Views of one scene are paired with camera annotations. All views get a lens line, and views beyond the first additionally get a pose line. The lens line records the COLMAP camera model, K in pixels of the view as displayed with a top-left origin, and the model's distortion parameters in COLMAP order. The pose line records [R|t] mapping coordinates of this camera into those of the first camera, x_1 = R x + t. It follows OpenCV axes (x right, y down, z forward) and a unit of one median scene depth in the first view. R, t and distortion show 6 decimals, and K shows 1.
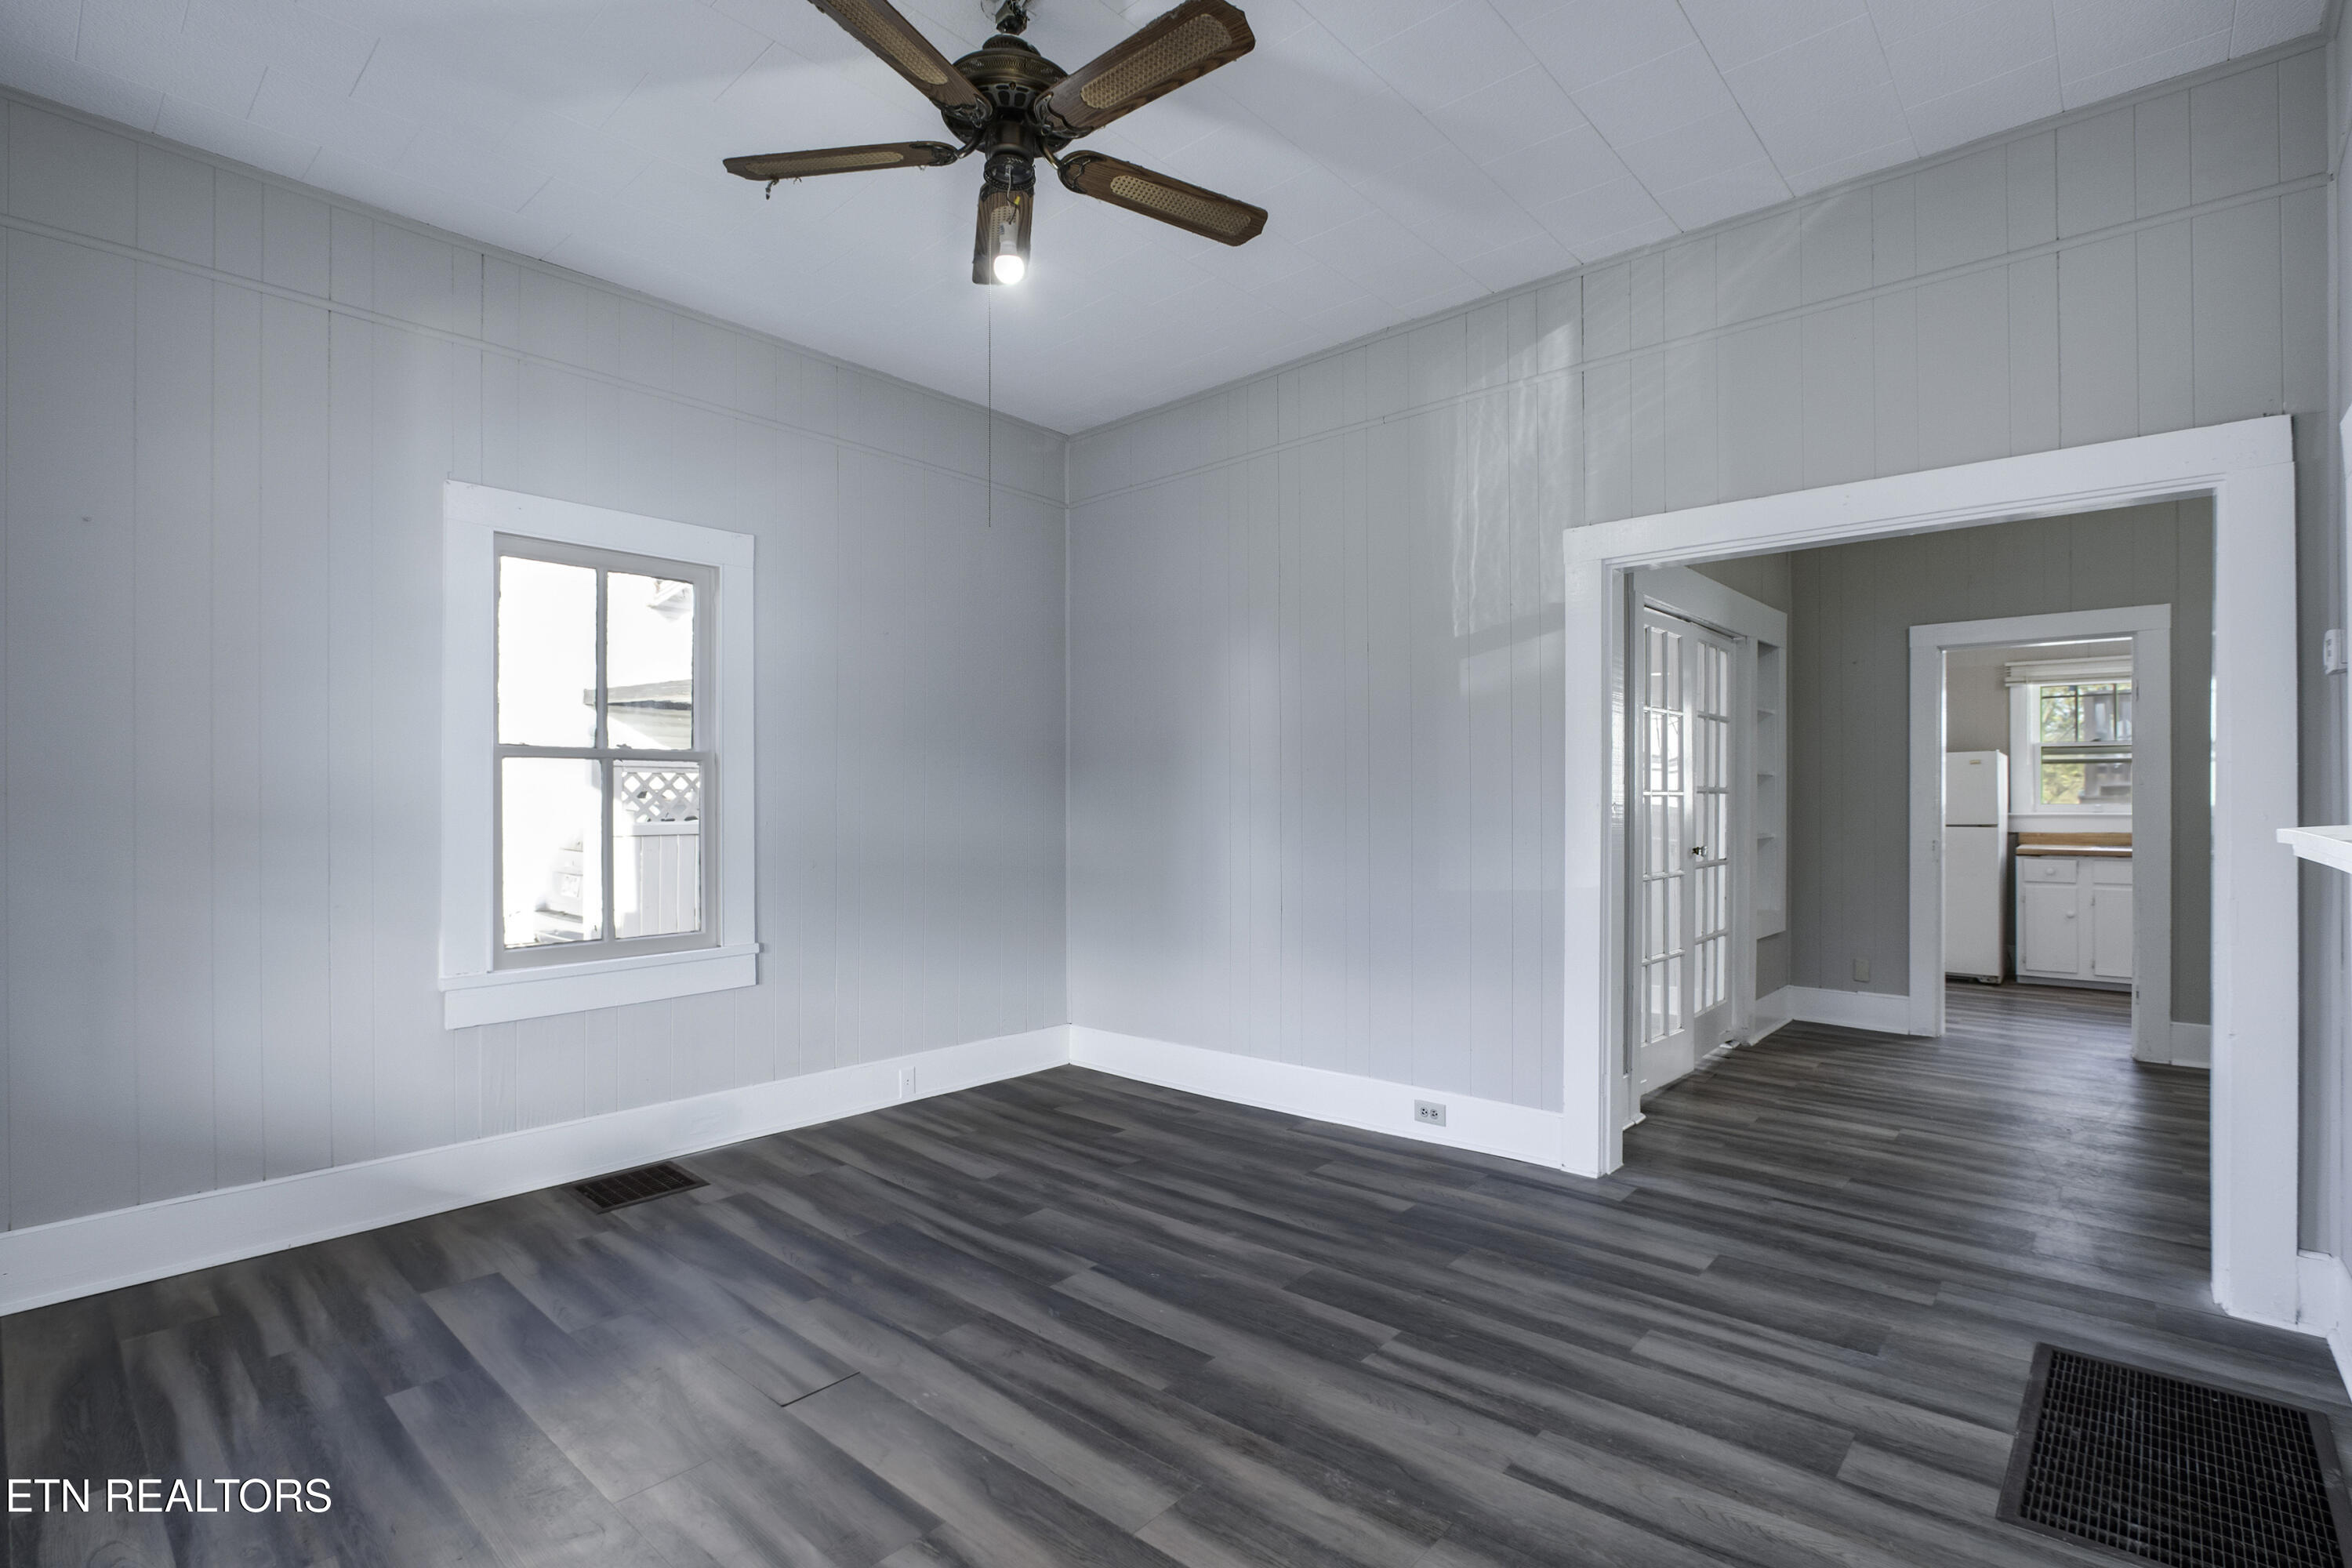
lens RADIAL K [[1090.0, 0, 1176.2], [0, 1090.0, 801.2], [0, 0, 1]] dist [-0.025971, 0.003356]
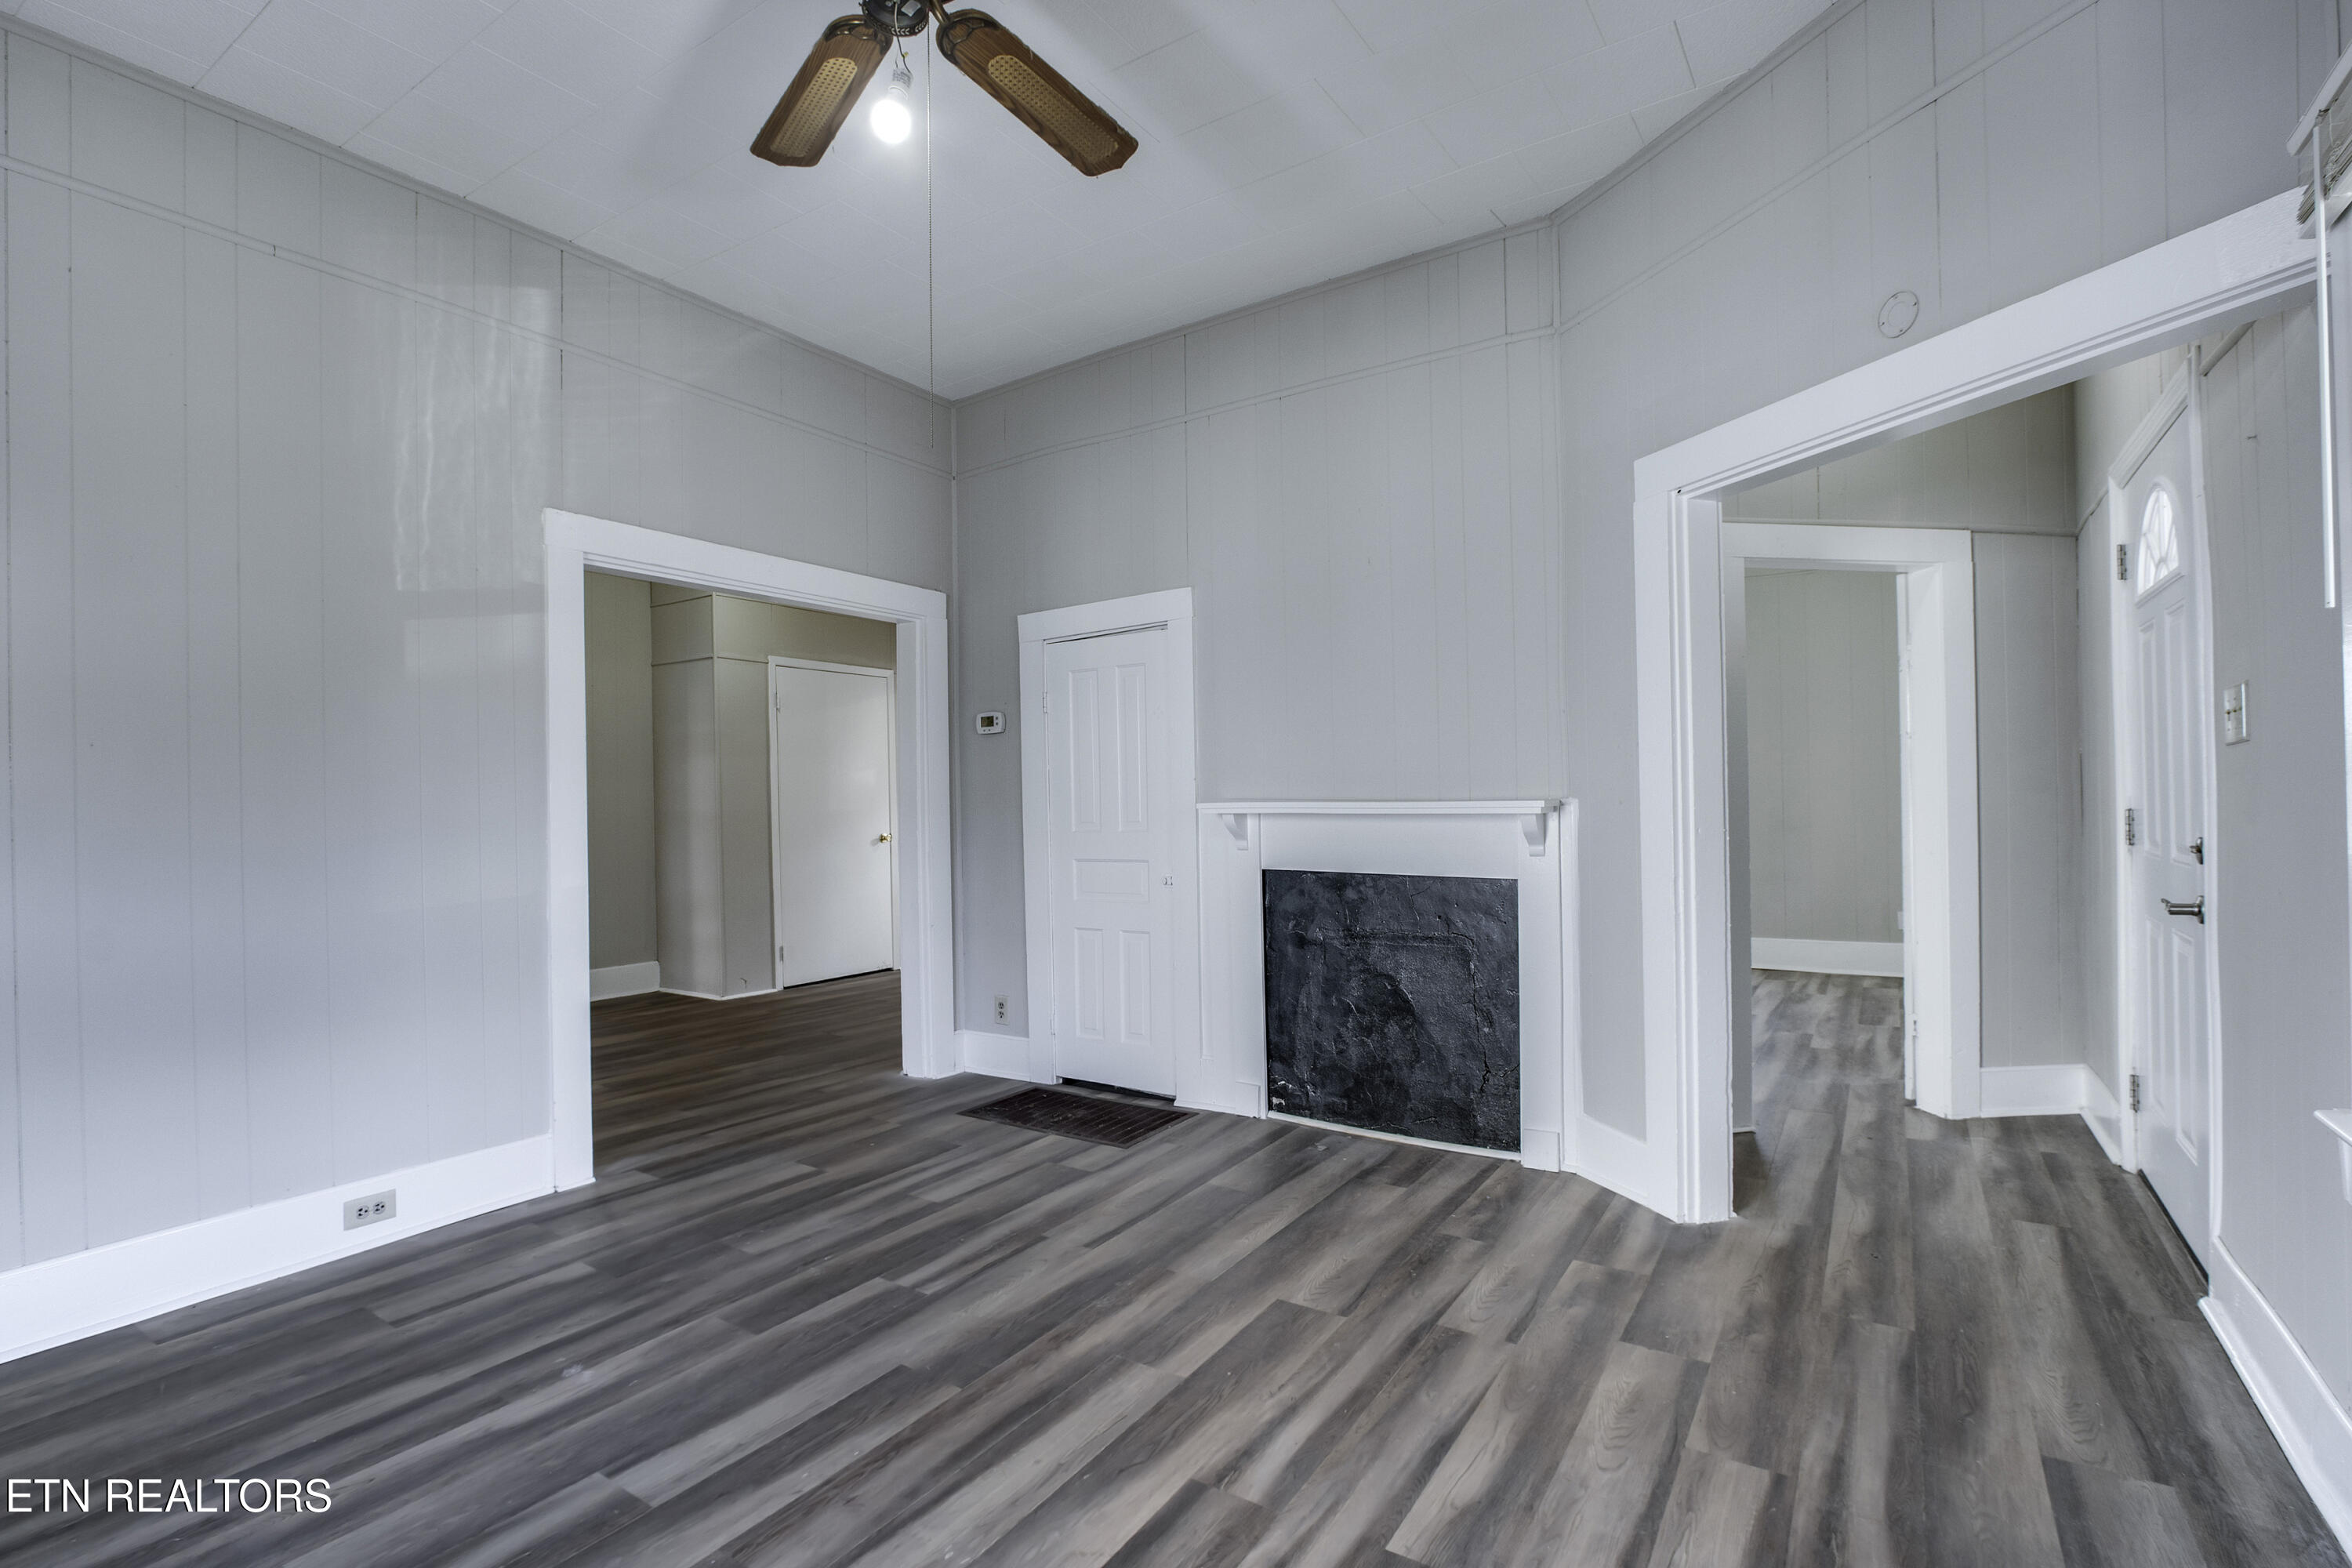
lens RADIAL K [[1090.0, 0, 1176.0], [0, 1090.0, 802.6], [0, 0, 1]] dist [-0.025971, 0.003356]
pose [[-0.145336, 0.003843, 0.989375, -0.788510], [0.011608, 0.999930, -0.002179, 0.015300], [-0.989314, 0.011168, -0.145371, 0.737653]]
